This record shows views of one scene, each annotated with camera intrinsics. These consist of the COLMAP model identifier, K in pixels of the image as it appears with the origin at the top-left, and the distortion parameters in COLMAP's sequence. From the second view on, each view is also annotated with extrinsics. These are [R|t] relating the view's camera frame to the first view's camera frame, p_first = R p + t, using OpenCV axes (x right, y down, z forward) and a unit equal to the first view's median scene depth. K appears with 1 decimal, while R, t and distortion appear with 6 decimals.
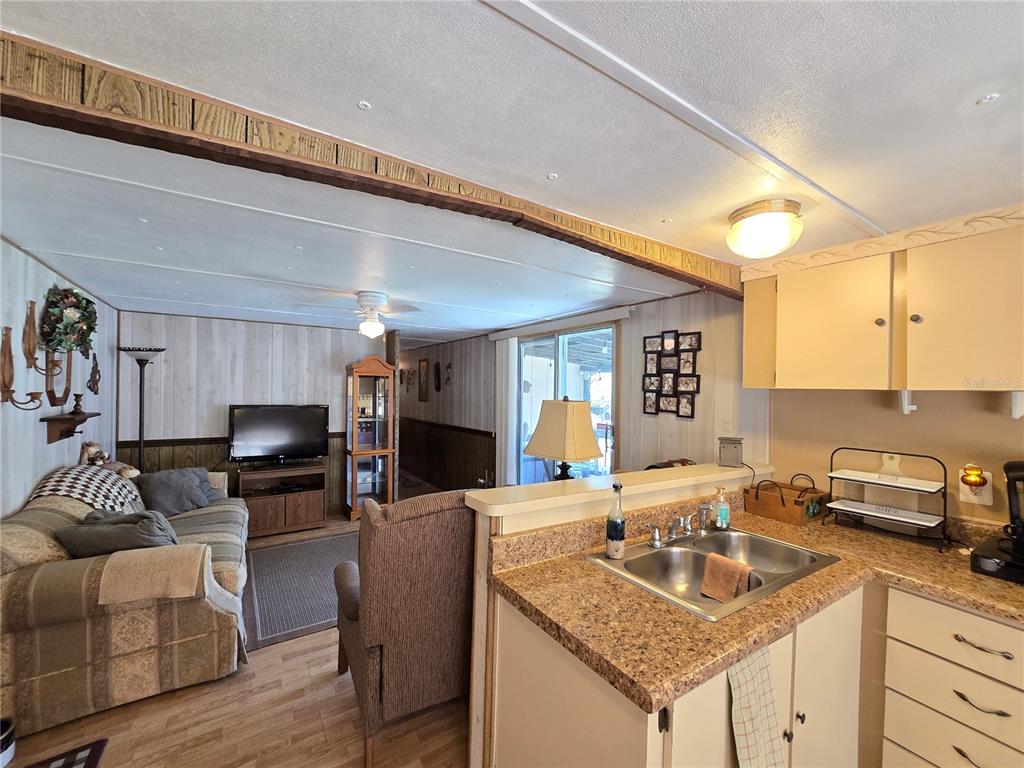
lens RADIAL K [[419.3, 0, 507.8], [0, 419.3, 388.3], [0, 0, 1]] dist [-0.007875, 0.003305]
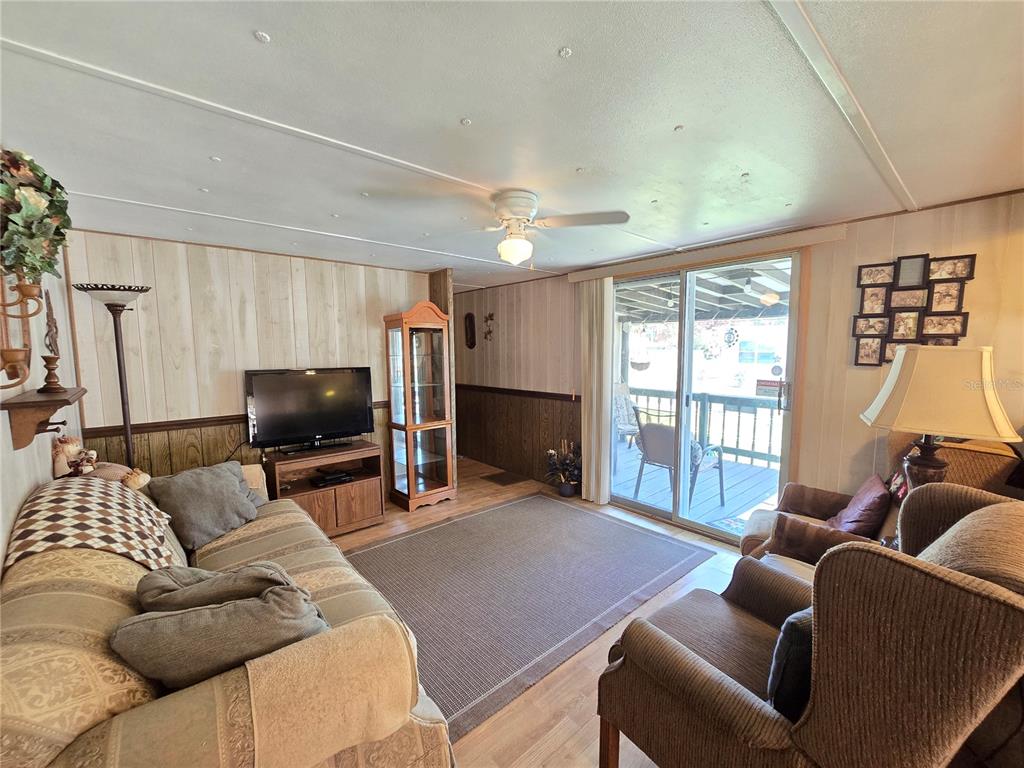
lens RADIAL K [[419.3, 0, 507.8], [0, 419.3, 387.5], [0, 0, 1]] dist [-0.007875, 0.003305]
pose [[0.990271, -0.033777, 0.134993, -0.385640], [0.020581, 0.994976, 0.097978, 0.010213], [-0.137624, -0.094247, 0.985990, 0.277622]]
